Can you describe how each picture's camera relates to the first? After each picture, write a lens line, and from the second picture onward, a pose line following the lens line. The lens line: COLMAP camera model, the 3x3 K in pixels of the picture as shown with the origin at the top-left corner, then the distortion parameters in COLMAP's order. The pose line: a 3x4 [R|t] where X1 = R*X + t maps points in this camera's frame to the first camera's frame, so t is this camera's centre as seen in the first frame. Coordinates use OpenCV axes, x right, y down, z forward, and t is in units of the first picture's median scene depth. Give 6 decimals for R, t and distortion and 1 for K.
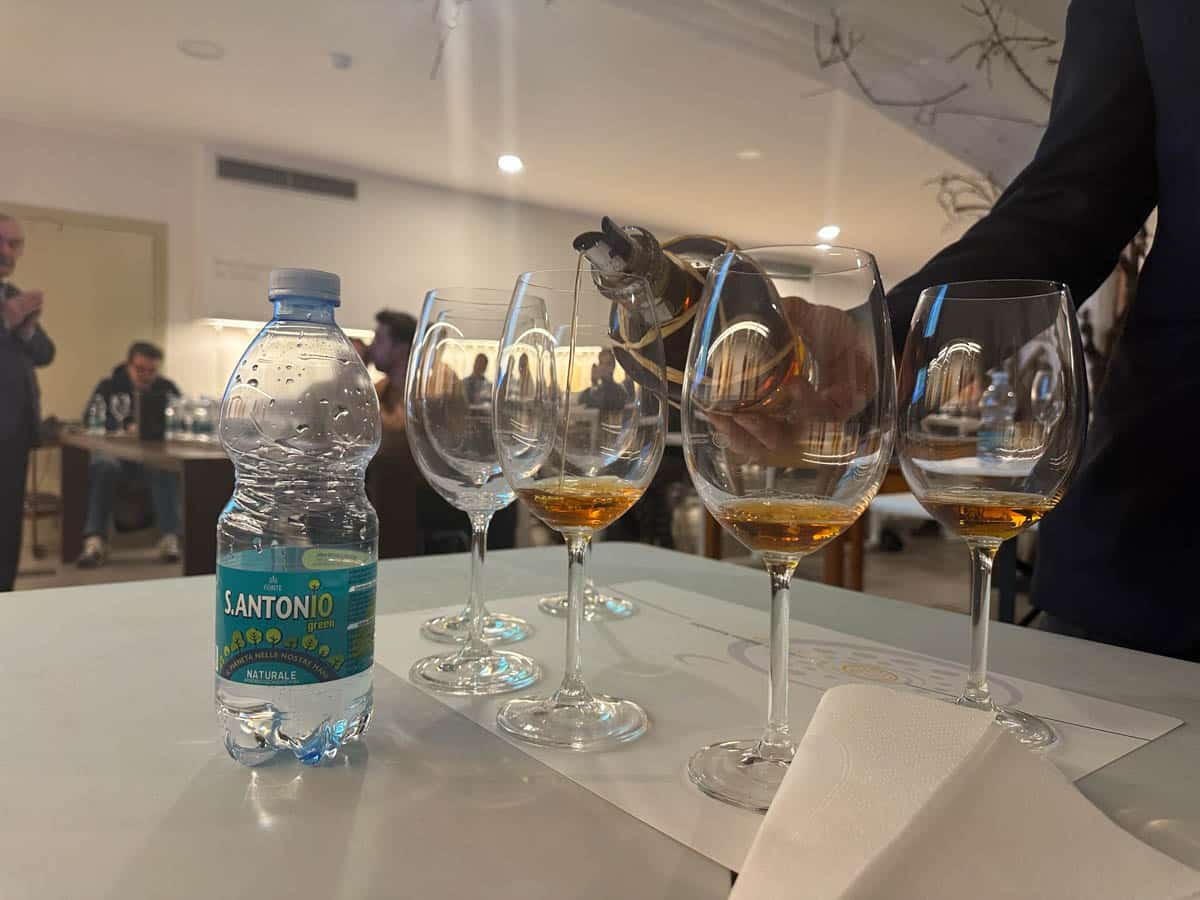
lens RADIAL K [[841.8, 0, 598.0], [0, 841.8, 444.0], [0, 0, 1]] dist [0.021200, -0.034138]
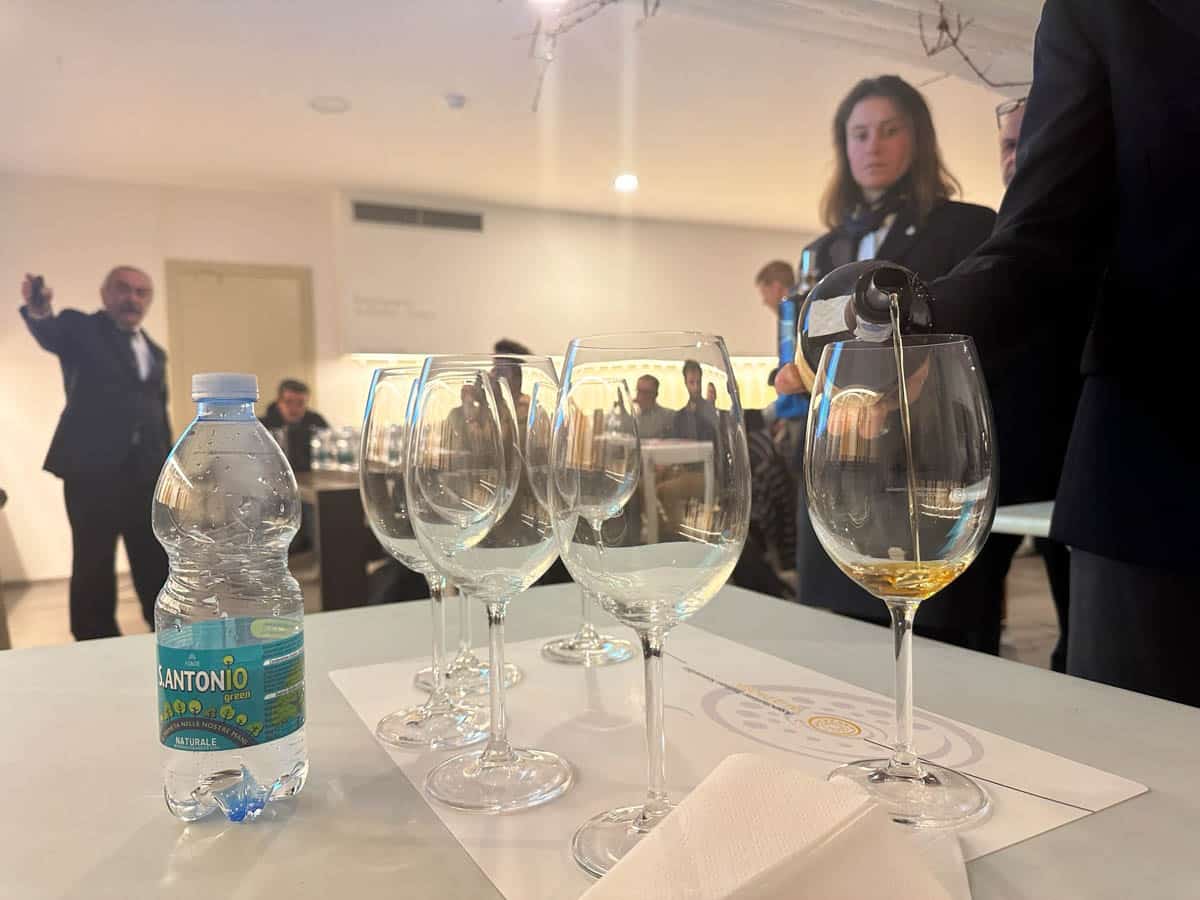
lens RADIAL K [[841.8, 0, 598.0], [0, 841.8, 444.0], [0, 0, 1]] dist [0.021200, -0.034138]
pose [[0.986495, -0.045744, -0.157273, 0.270887], [0.043554, 0.998901, -0.017344, -0.062772], [0.157893, 0.010260, 0.987403, -0.017336]]
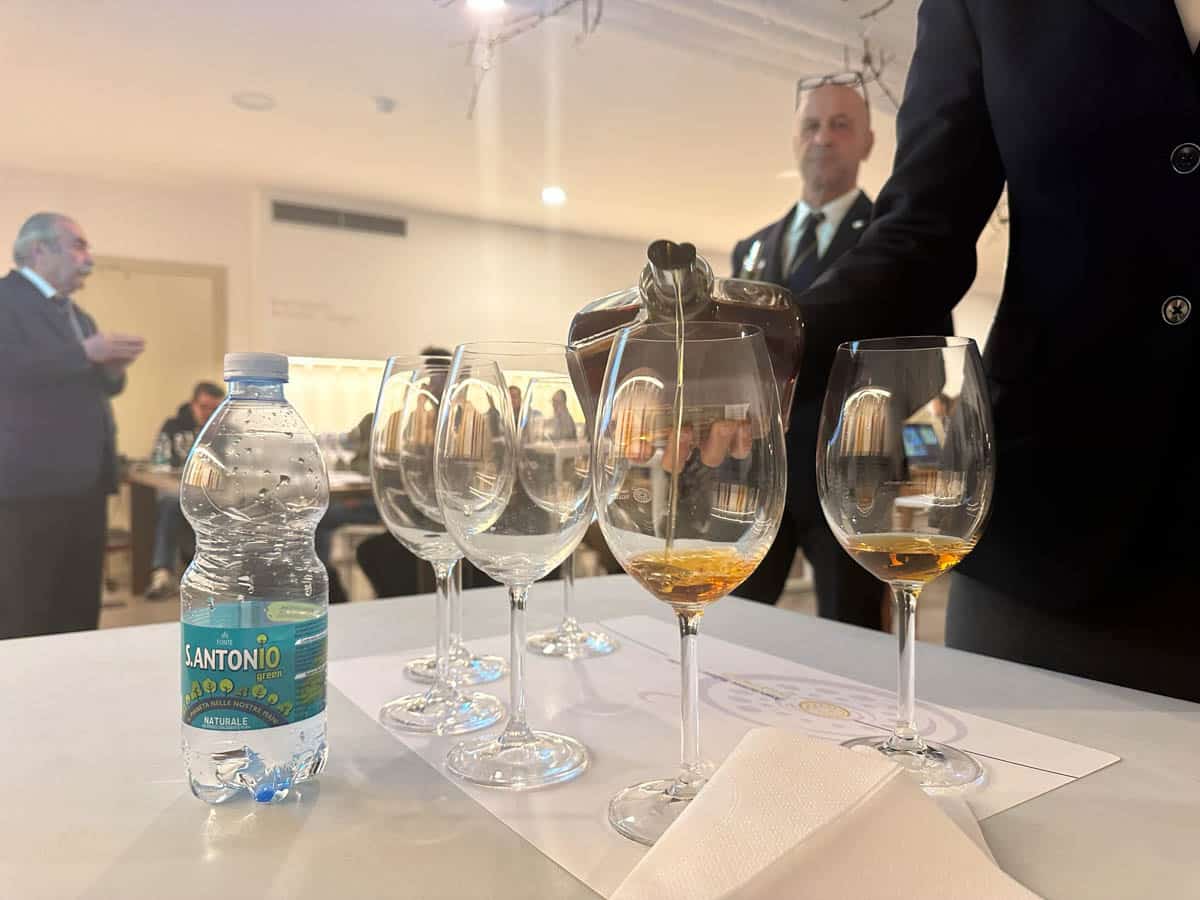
lens RADIAL K [[842.3, 0, 594.9], [0, 842.3, 451.3], [0, 0, 1]] dist [-0.002567, -0.005708]
pose [[0.997553, -0.026068, -0.064866, 0.144627], [0.024803, 0.999488, -0.020235, -0.037336], [0.065360, 0.018576, 0.997689, -0.061248]]
